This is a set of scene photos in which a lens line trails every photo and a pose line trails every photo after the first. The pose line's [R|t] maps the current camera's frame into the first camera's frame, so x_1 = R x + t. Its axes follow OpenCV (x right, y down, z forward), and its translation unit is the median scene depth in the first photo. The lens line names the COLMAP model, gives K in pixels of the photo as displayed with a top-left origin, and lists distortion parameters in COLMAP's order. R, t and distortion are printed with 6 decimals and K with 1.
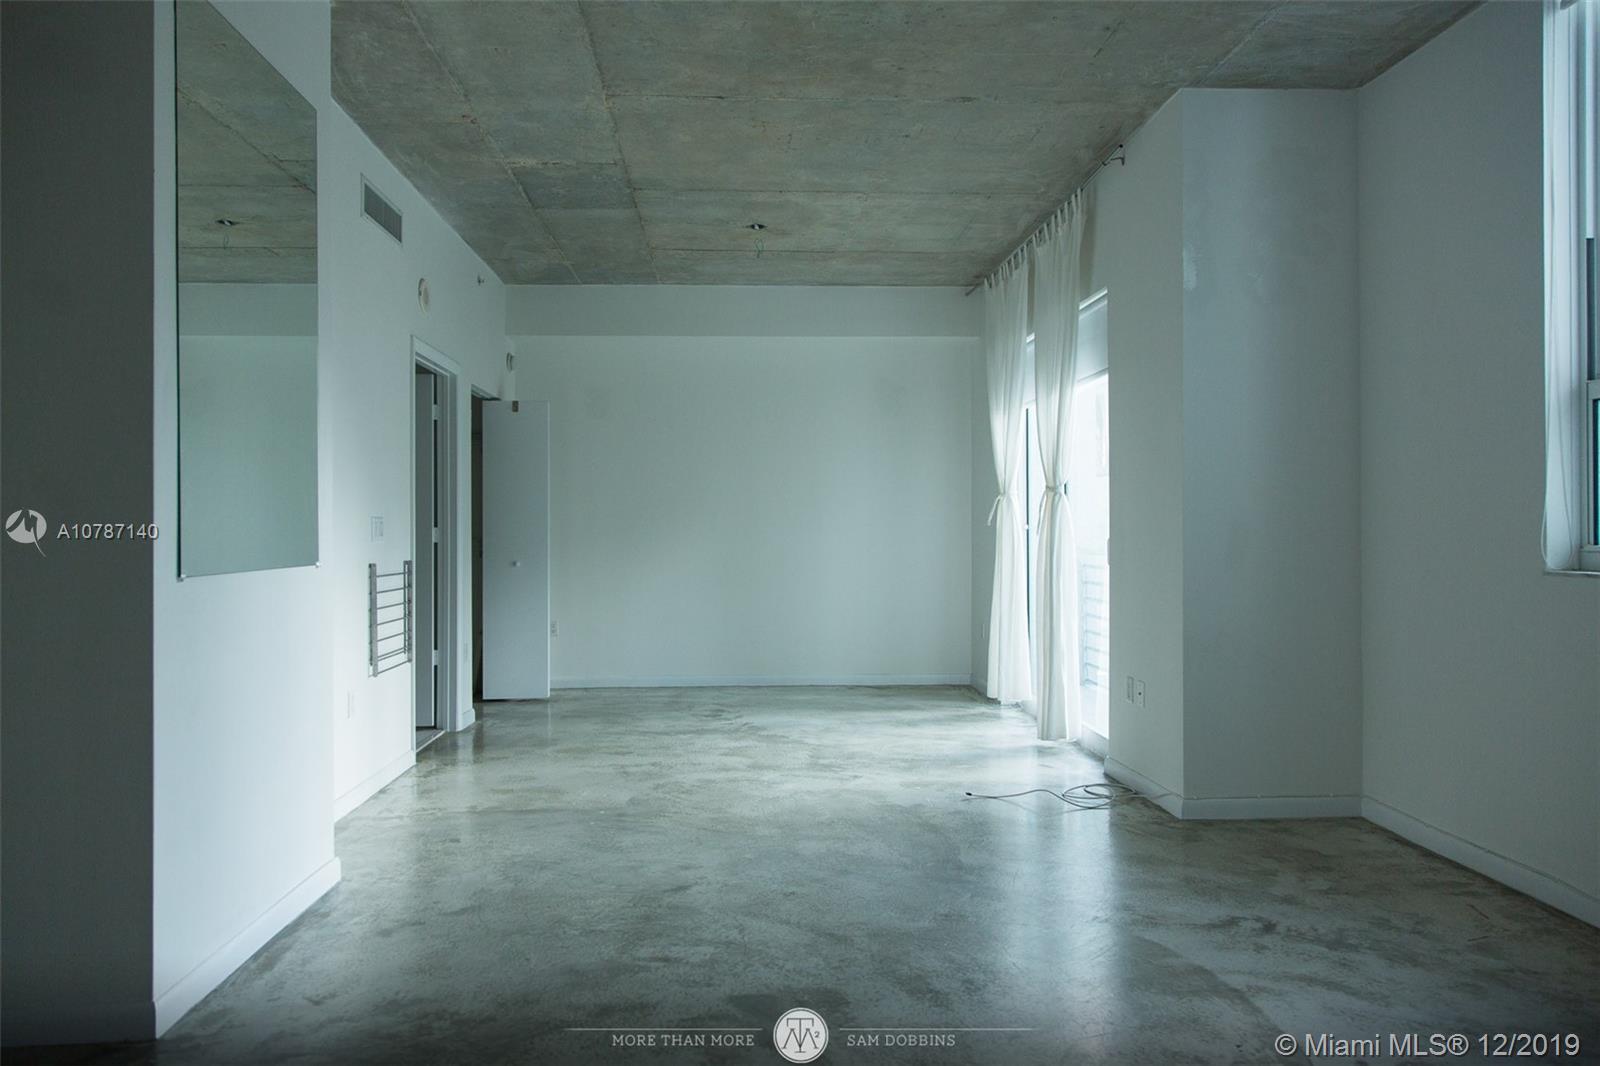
lens RADIAL K [[1080.7, 0, 779.9], [0, 1080.7, 528.0], [0, 0, 1]] dist [0.002710, 0.001615]
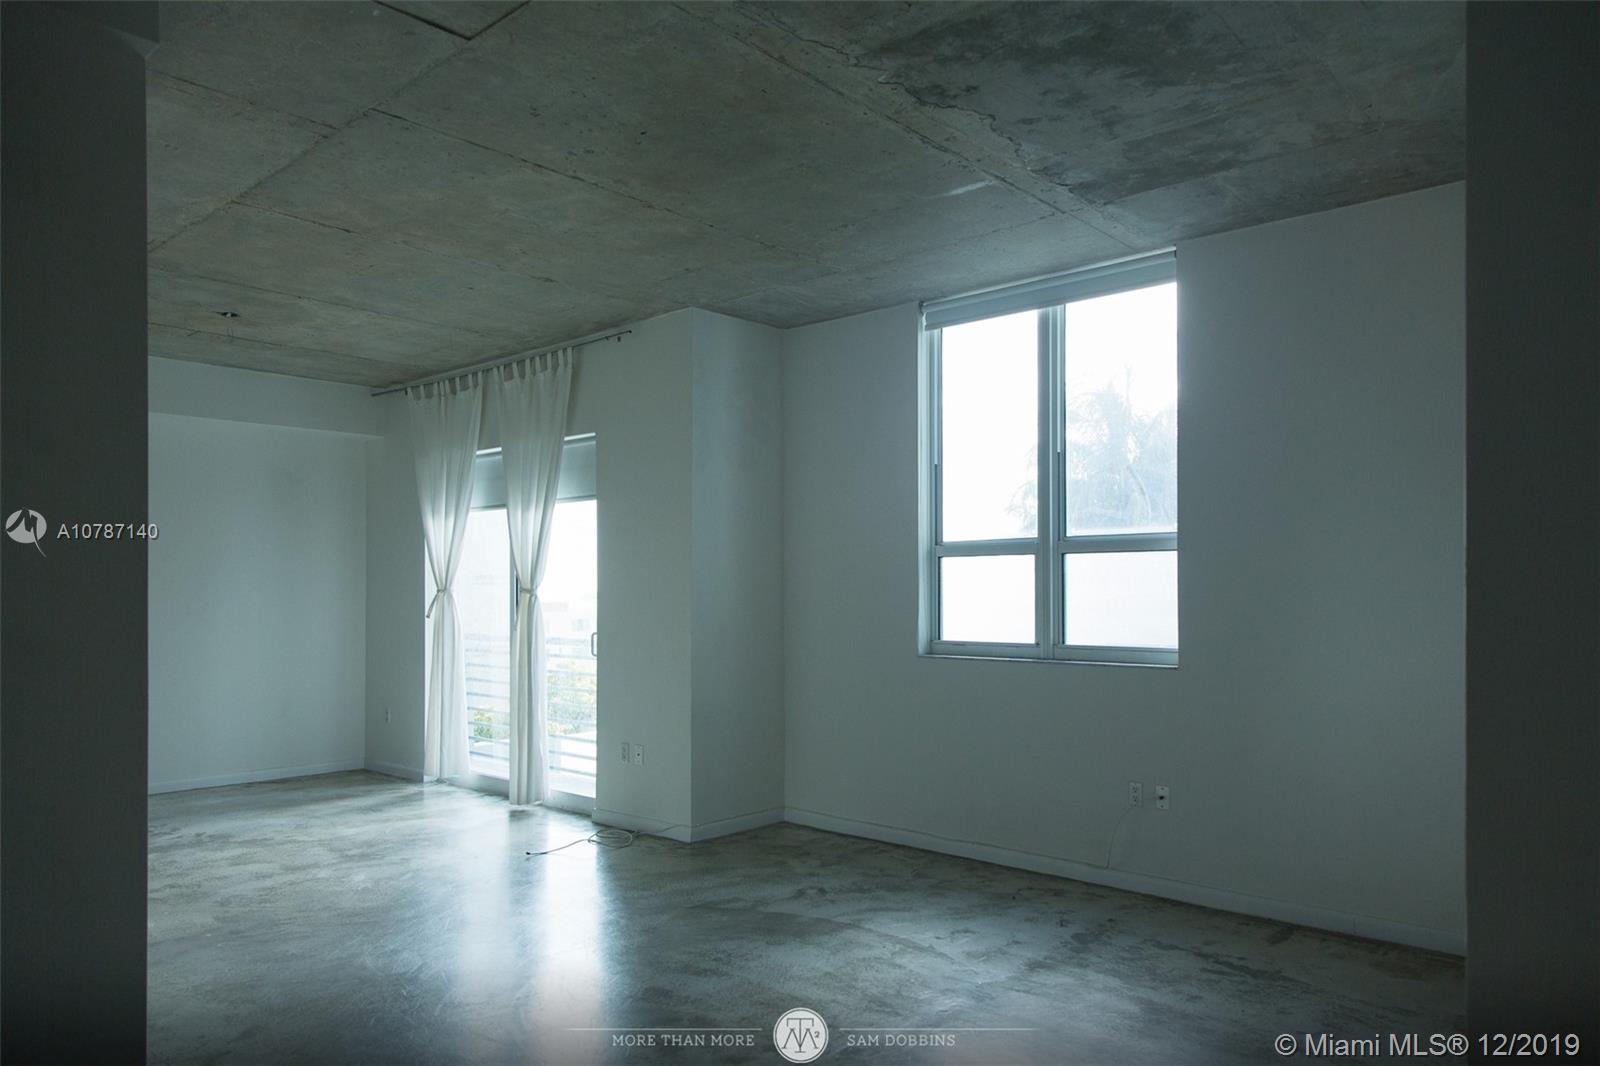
lens RADIAL K [[1086.1, 0, 811.5], [0, 1086.1, 588.3], [0, 0, 1]] dist [0.001719, -0.000593]
pose [[0.701495, 0.003810, 0.712664, -0.501101], [-0.001200, 0.999991, -0.004166, -0.045531], [-0.712673, 0.002068, 0.701493, -0.069498]]
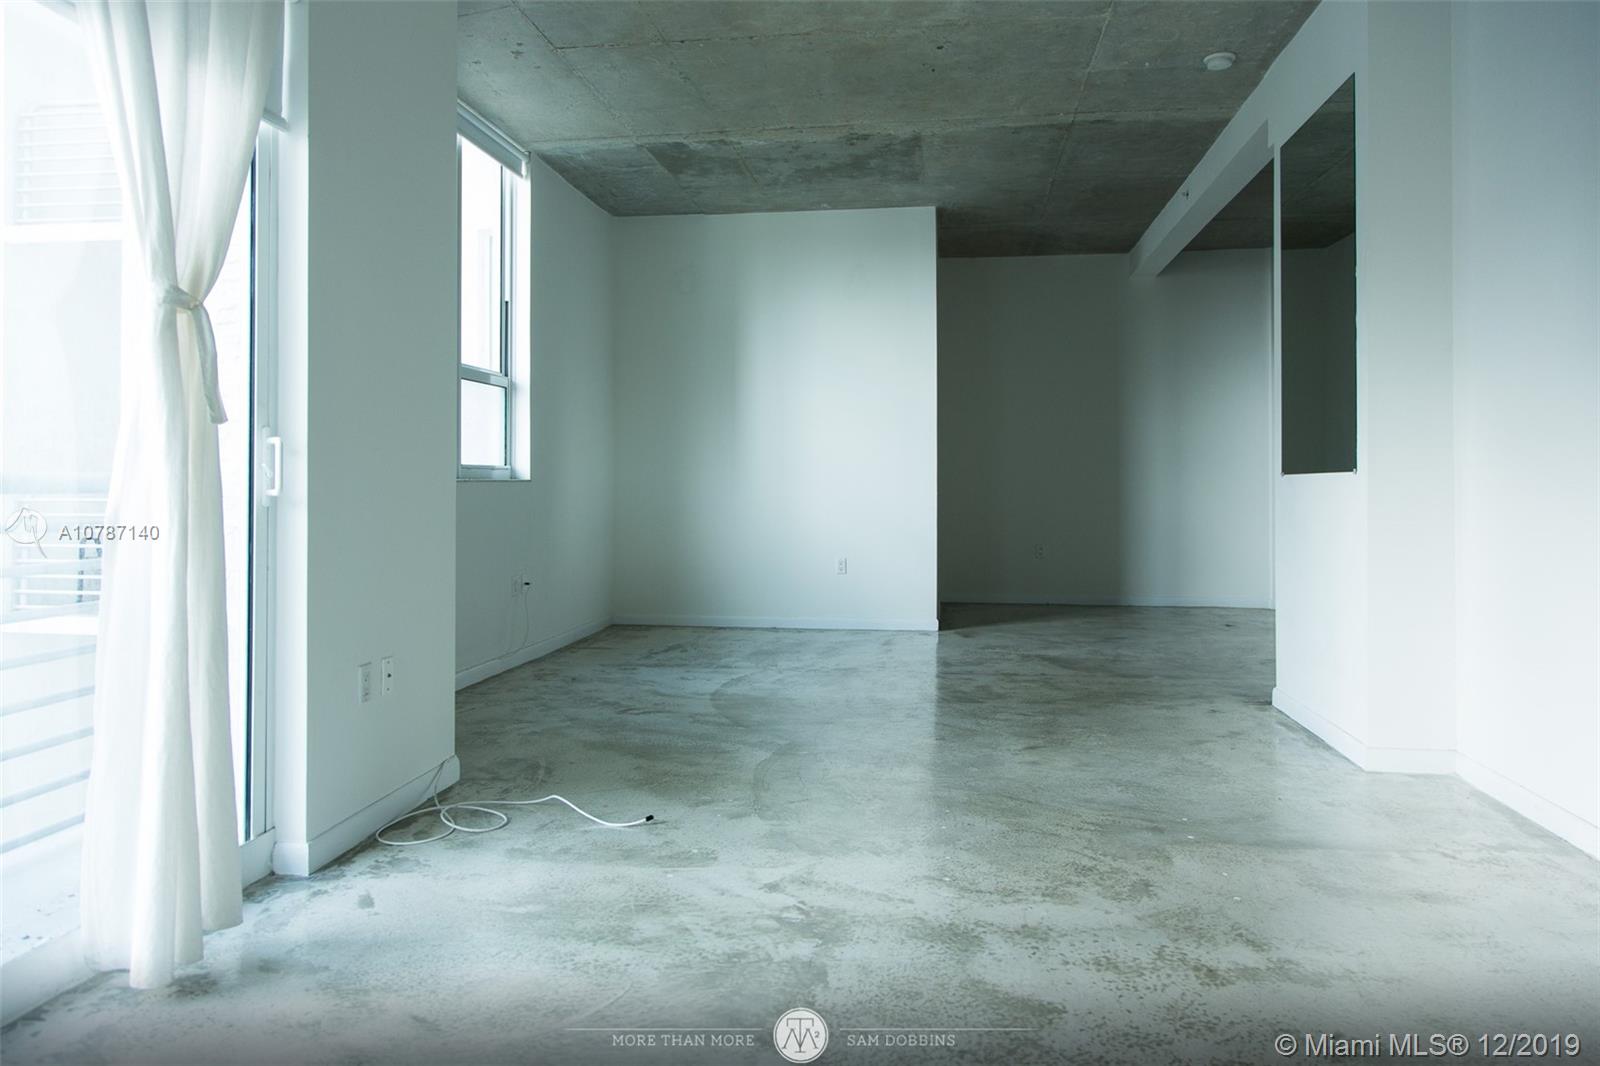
lens RADIAL K [[1068.4, 0, 806.4], [0, 1068.4, 468.5], [0, 0, 1]] dist [0.002003, -0.000955]
pose [[-0.984404, 0.004397, 0.175868, -0.045897], [0.001536, 0.999864, -0.016402, 0.039778], [-0.175916, -0.015876, -0.984277, 1.794486]]
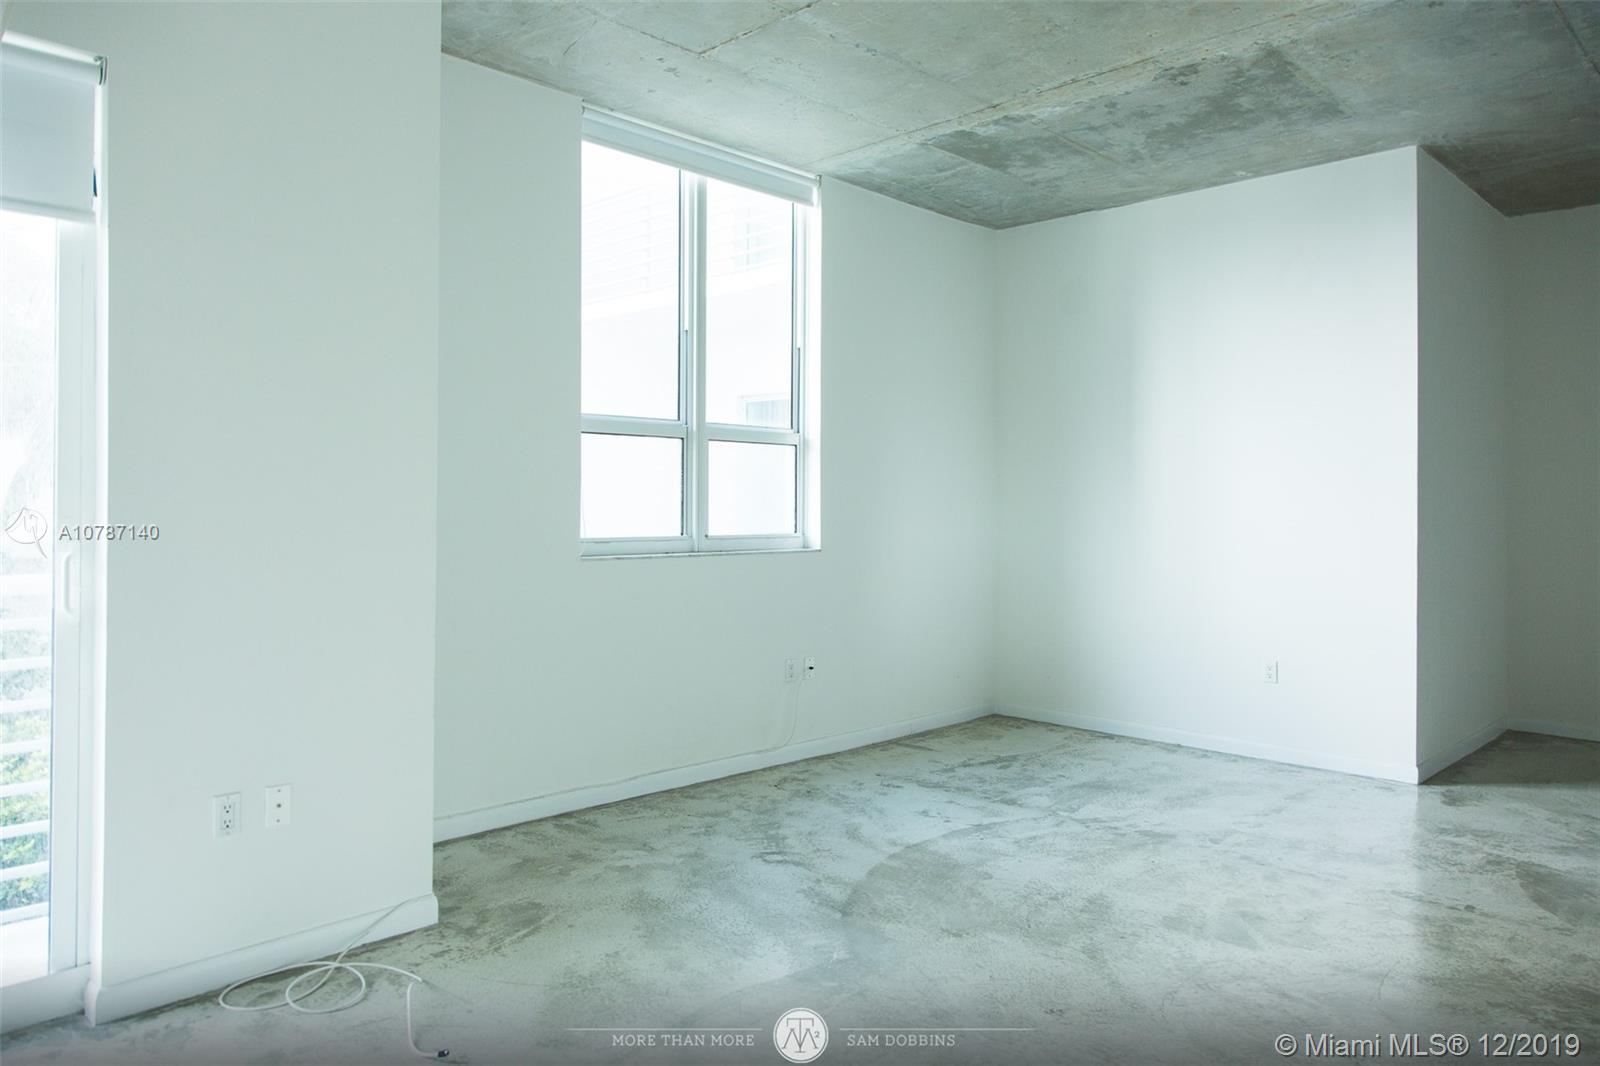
lens RADIAL K [[1090.3, 0, 805.1], [0, 1090.3, 497.5], [0, 0, 1]] dist [-0.000963, -0.000605]
pose [[-0.684463, 0.003988, 0.729037, -0.352159], [-0.005716, 0.999925, -0.010837, -0.016203], [-0.729025, -0.011585, -0.684389, 1.340970]]
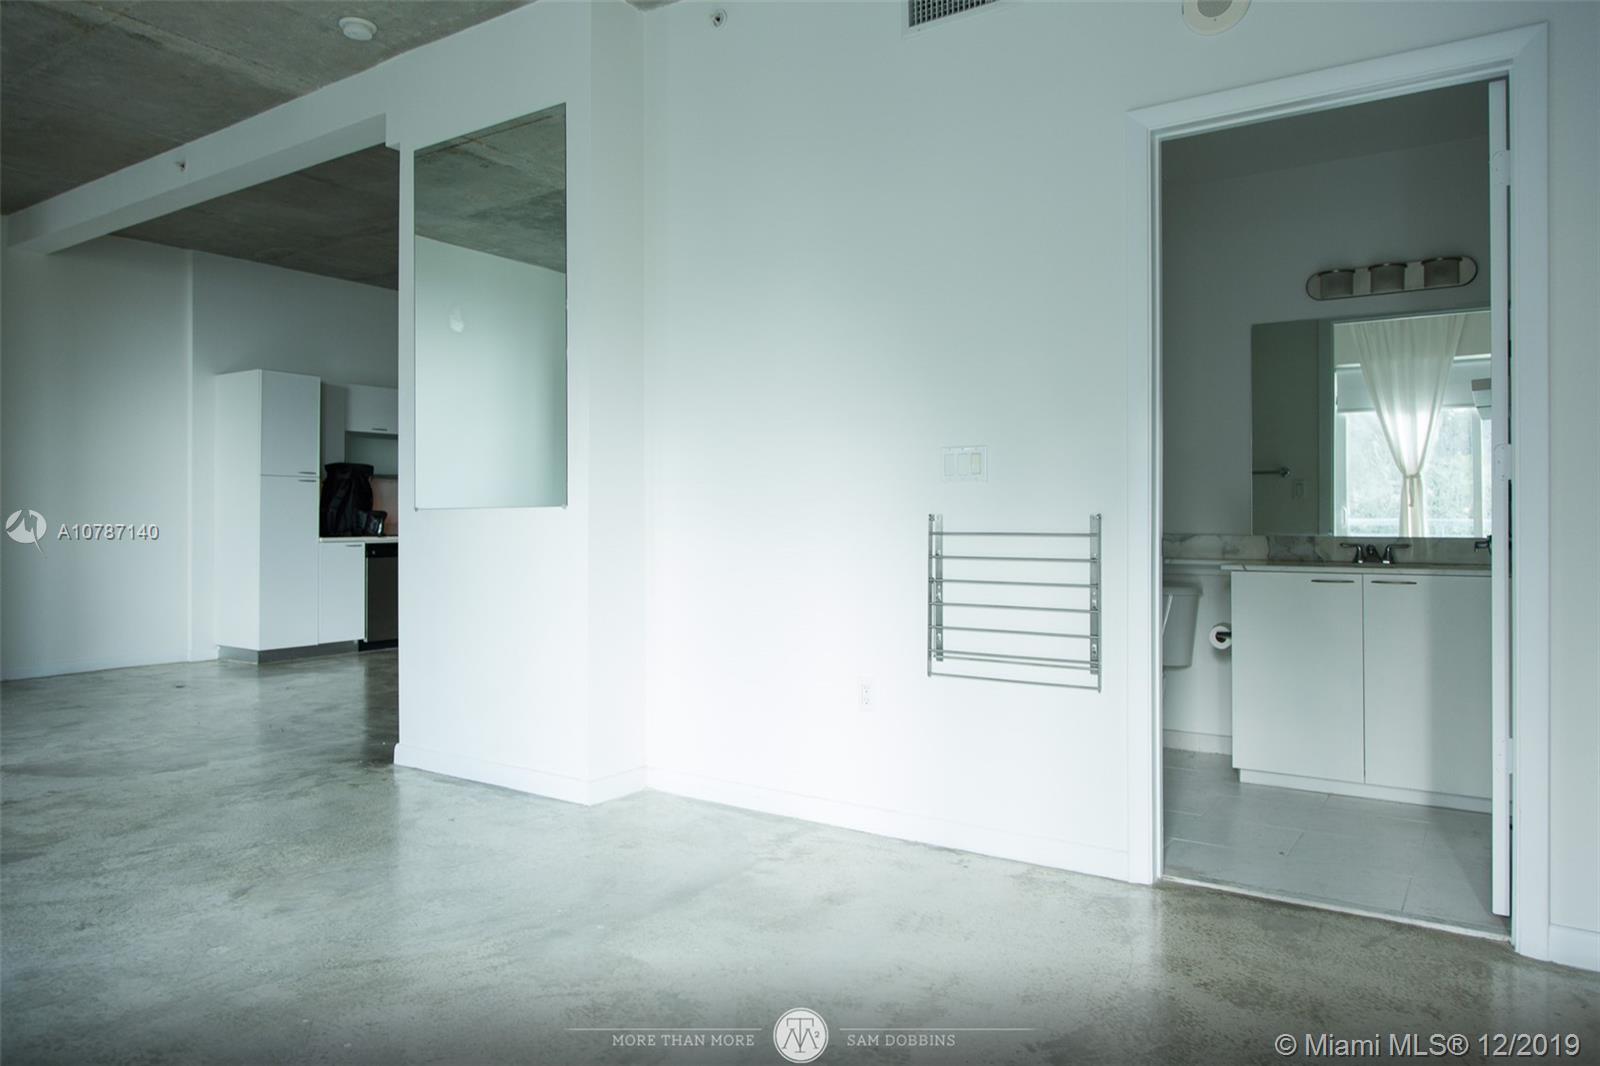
lens RADIAL K [[1056.9, 0, 800.5], [0, 1056.9, 504.3], [0, 0, 1]] dist [-0.004314, -0.003586]
pose [[-0.595062, -0.002613, -0.803676, 0.251115], [0.007132, 0.999938, -0.008532, 0.035637], [0.803648, -0.010809, -0.595007, 1.503729]]
